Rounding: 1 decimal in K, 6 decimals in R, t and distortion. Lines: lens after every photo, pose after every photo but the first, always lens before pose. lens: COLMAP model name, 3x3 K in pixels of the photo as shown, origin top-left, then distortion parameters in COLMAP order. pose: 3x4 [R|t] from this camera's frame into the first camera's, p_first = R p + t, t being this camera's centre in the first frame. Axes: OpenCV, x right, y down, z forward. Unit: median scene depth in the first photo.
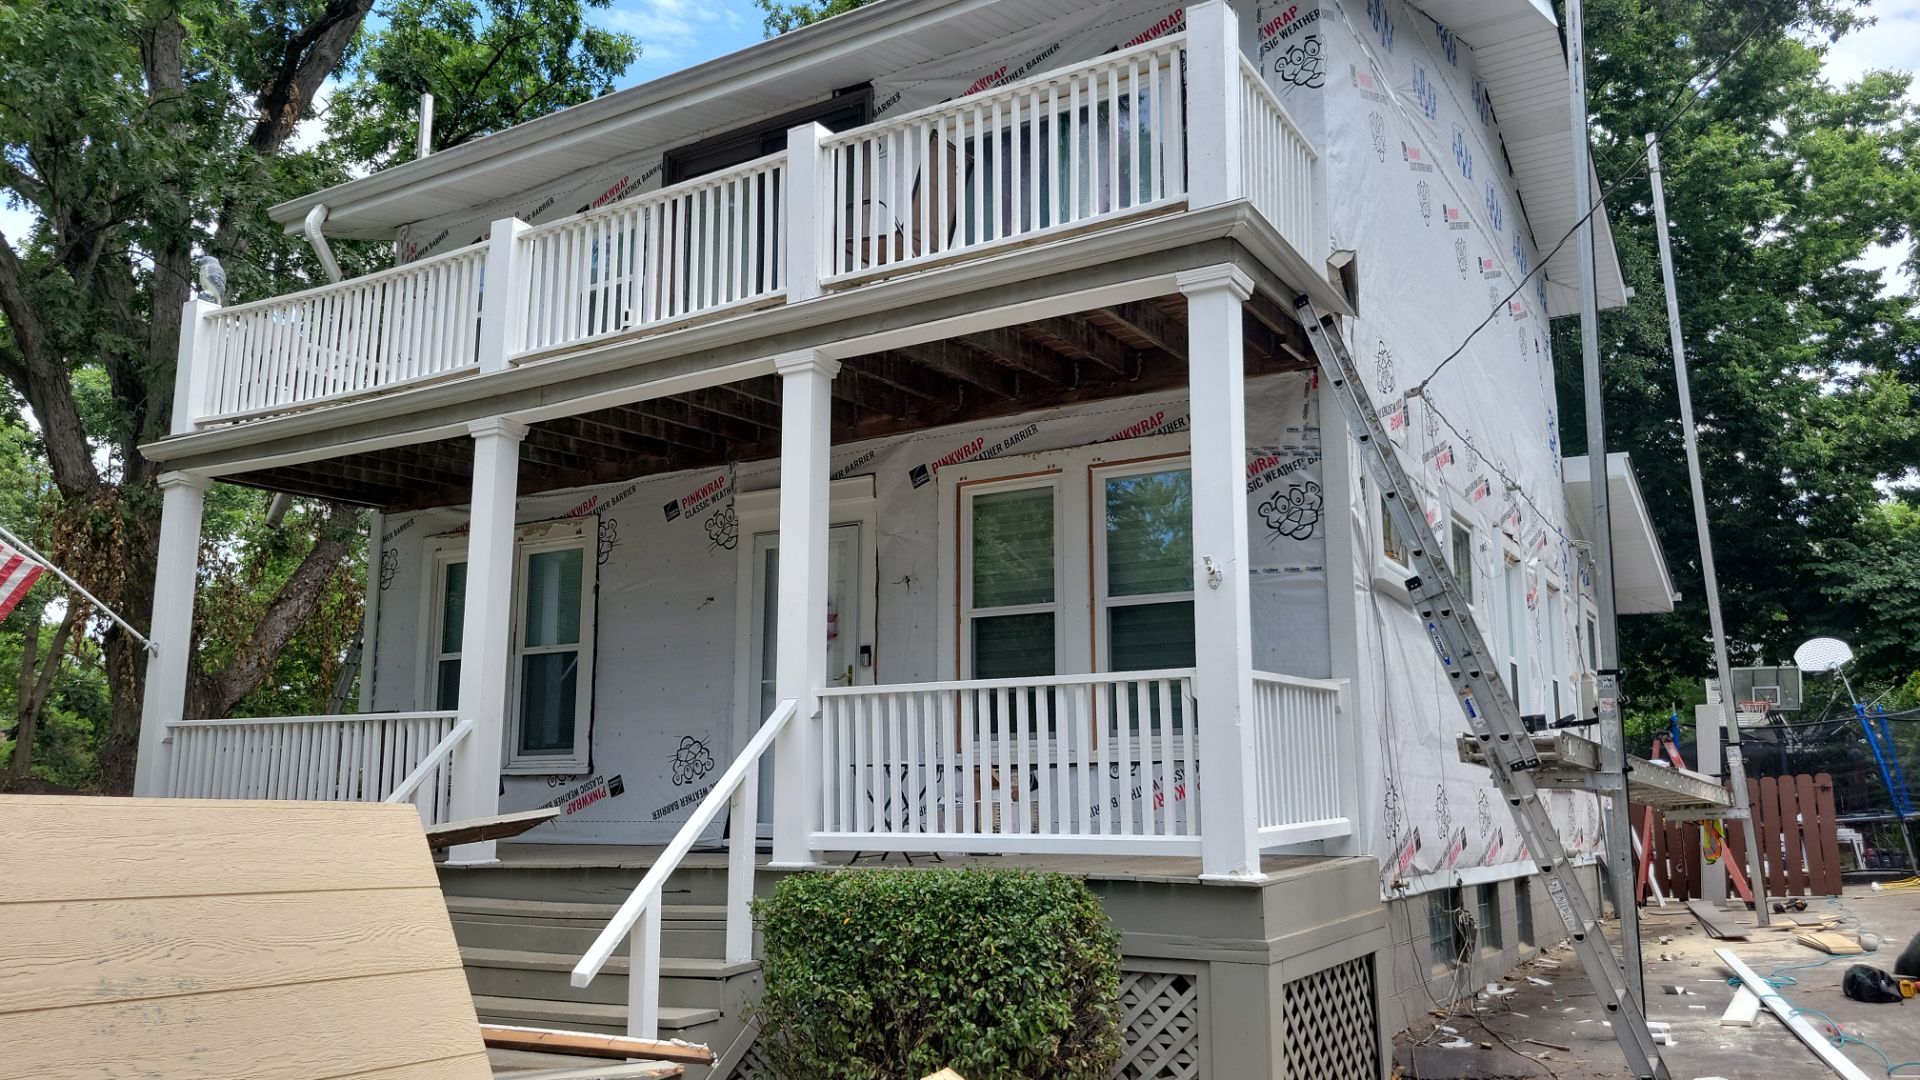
lens RADIAL K [[1473.2, 0, 967.8], [0, 1473.2, 573.5], [0, 0, 1]] dist [0.019413, -0.007381]
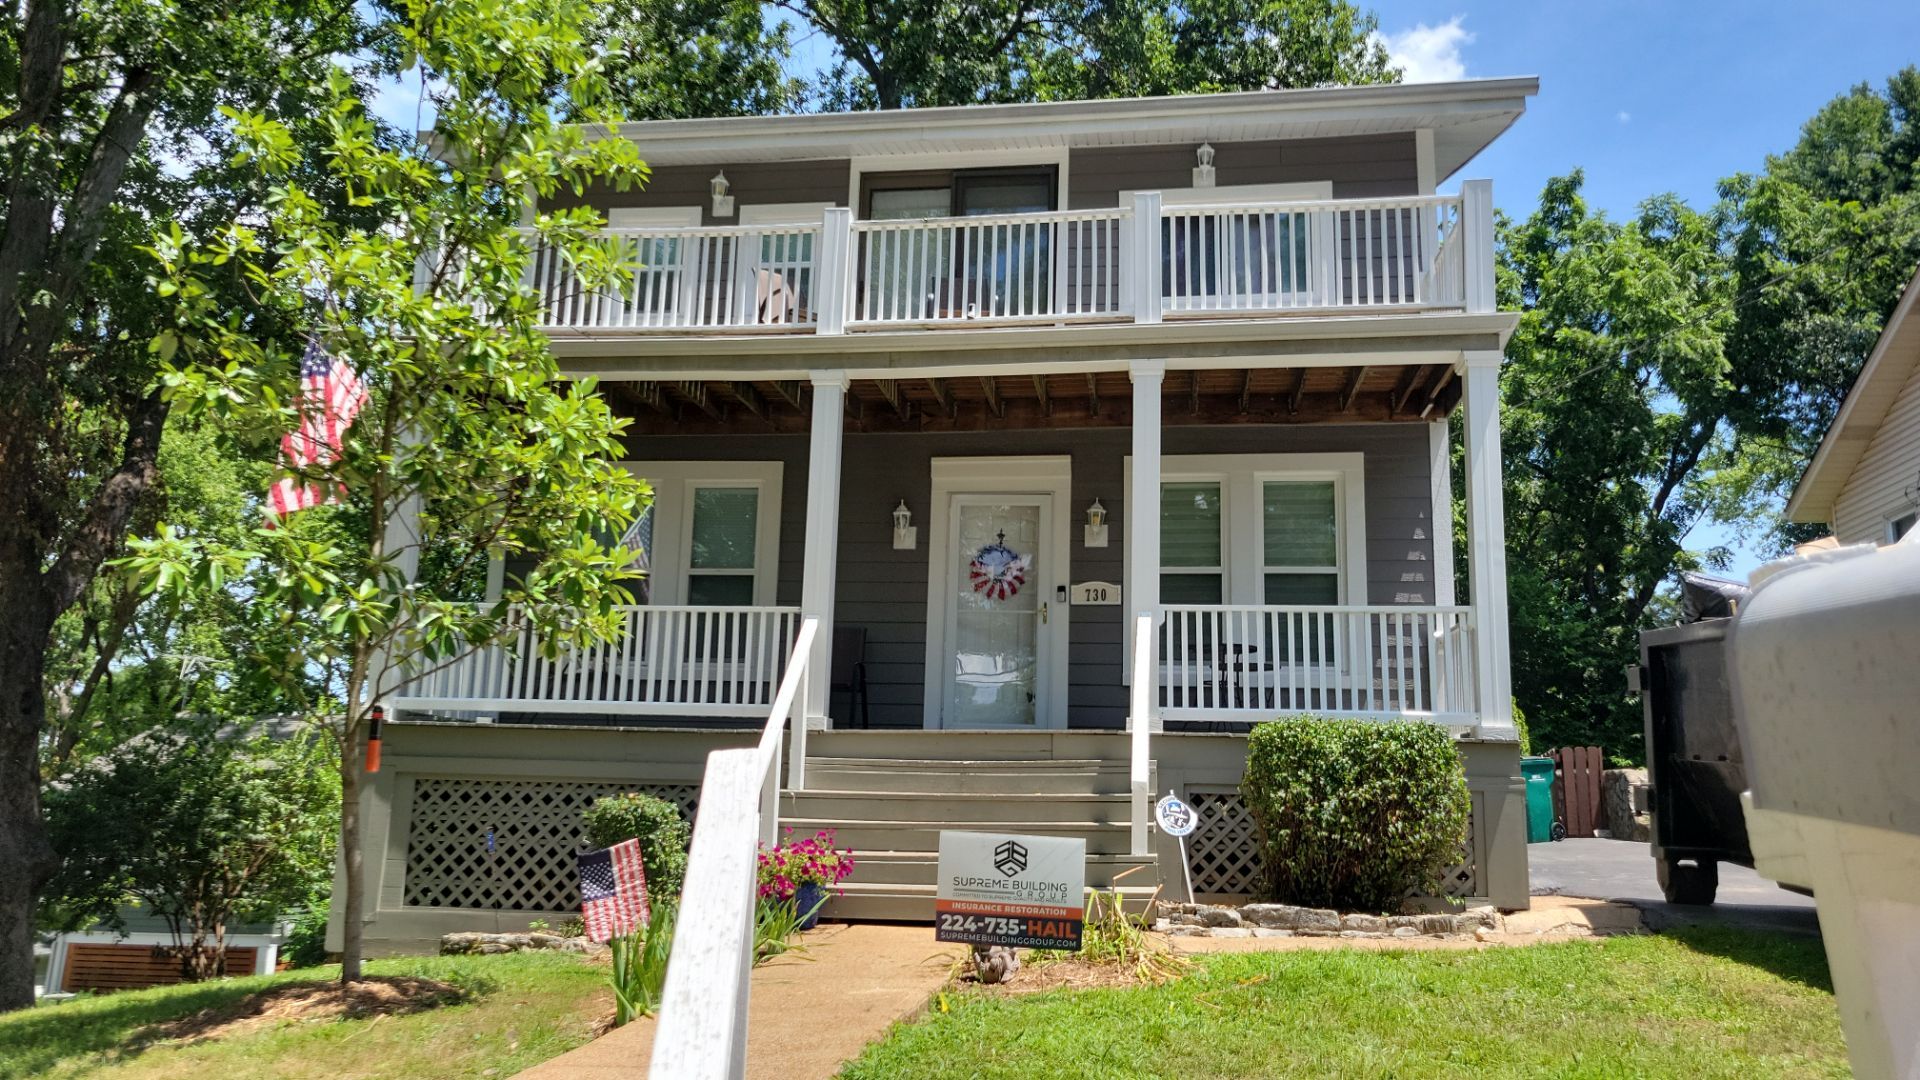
lens RADIAL K [[1473.2, 0, 953.7], [0, 1473.2, 611.0], [0, 0, 1]] dist [0.019413, -0.007381]
pose [[0.915478, 0.087499, 0.392740, -0.243758], [-0.091830, 0.995744, -0.007787, 0.032493], [-0.391750, -0.028936, 0.919616, -0.059494]]
